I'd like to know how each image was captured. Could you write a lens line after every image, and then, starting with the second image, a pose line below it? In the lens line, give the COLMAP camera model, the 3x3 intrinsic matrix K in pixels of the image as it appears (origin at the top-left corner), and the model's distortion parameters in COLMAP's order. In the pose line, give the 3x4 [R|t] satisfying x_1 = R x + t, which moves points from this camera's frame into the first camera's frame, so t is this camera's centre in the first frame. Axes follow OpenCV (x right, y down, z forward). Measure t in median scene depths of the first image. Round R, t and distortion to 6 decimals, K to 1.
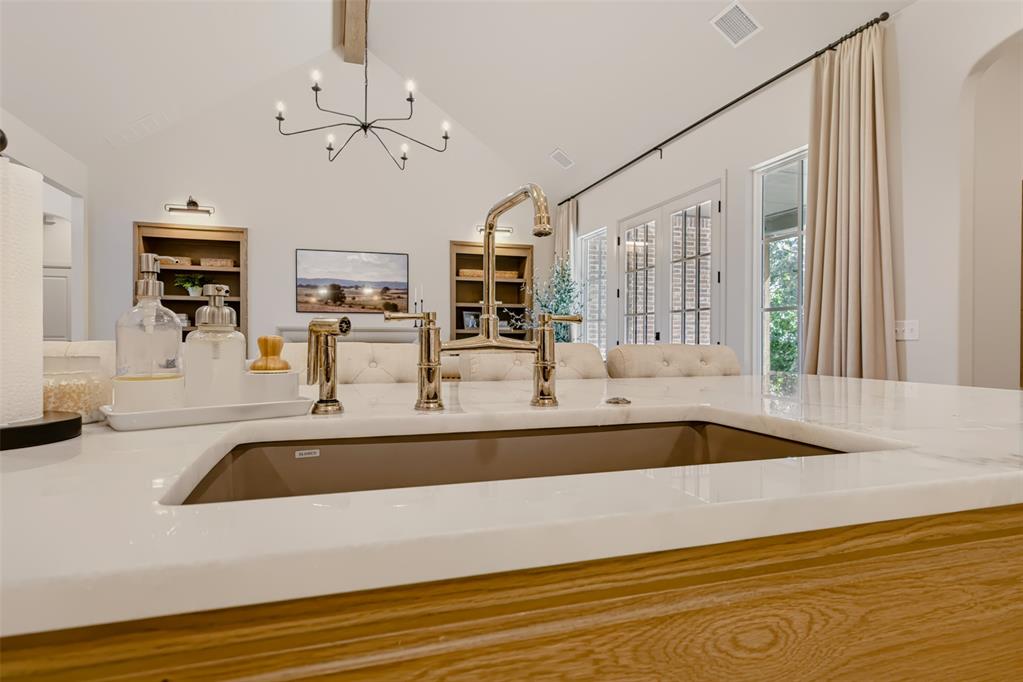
lens RADIAL K [[556.8, 0, 511.5], [0, 556.8, 341.0], [0, 0, 1]] dist [0.005713, 0.000239]
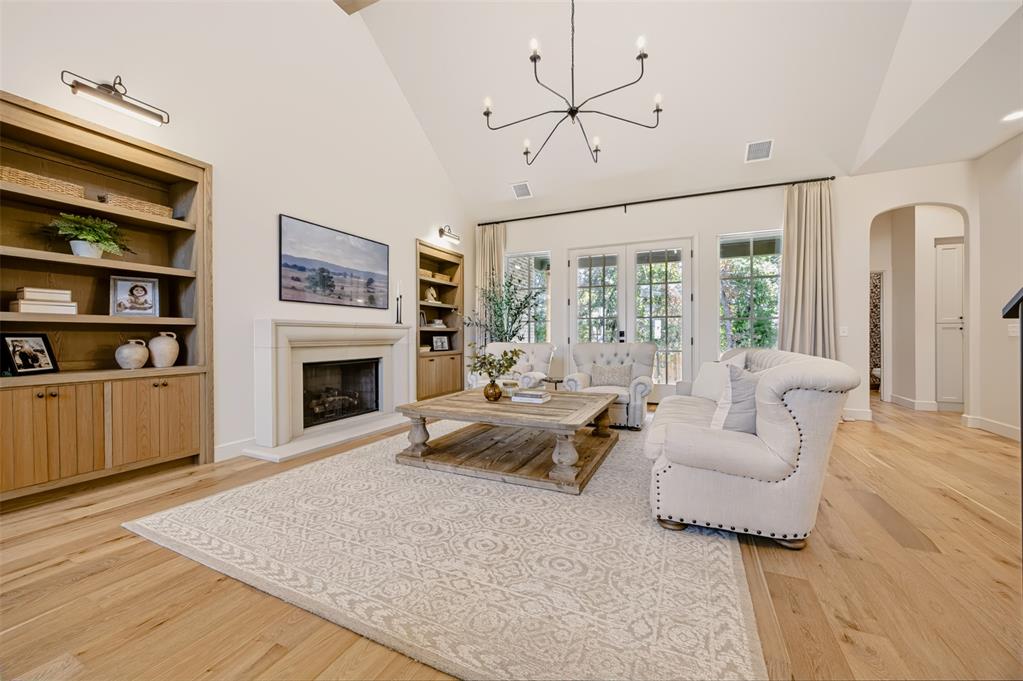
lens RADIAL K [[389.5, 0, 509.1], [0, 389.5, 333.7], [0, 0, 1]] dist [0.000214, -0.000040]
pose [[0.676721, 0.001408, 0.736239, -0.548140], [0.002767, 0.999986, -0.004455, -0.004662], [-0.736235, 0.005052, 0.676707, 0.424839]]
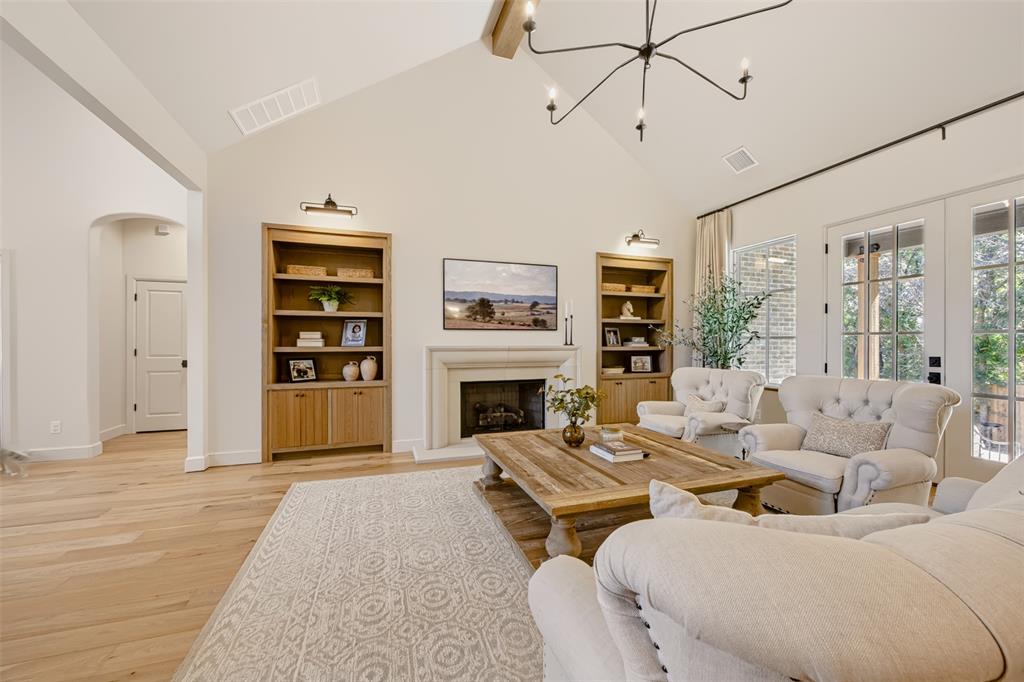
lens RADIAL K [[390.1, 0, 512.0], [0, 390.1, 341.0], [0, 0, 1]] dist [-0.000985, -0.000002]
pose [[0.999628, -0.001215, 0.027264, -0.288312], [0.001332, 0.999990, -0.004289, -0.029795], [-0.027259, 0.004323, 0.999619, 0.367161]]
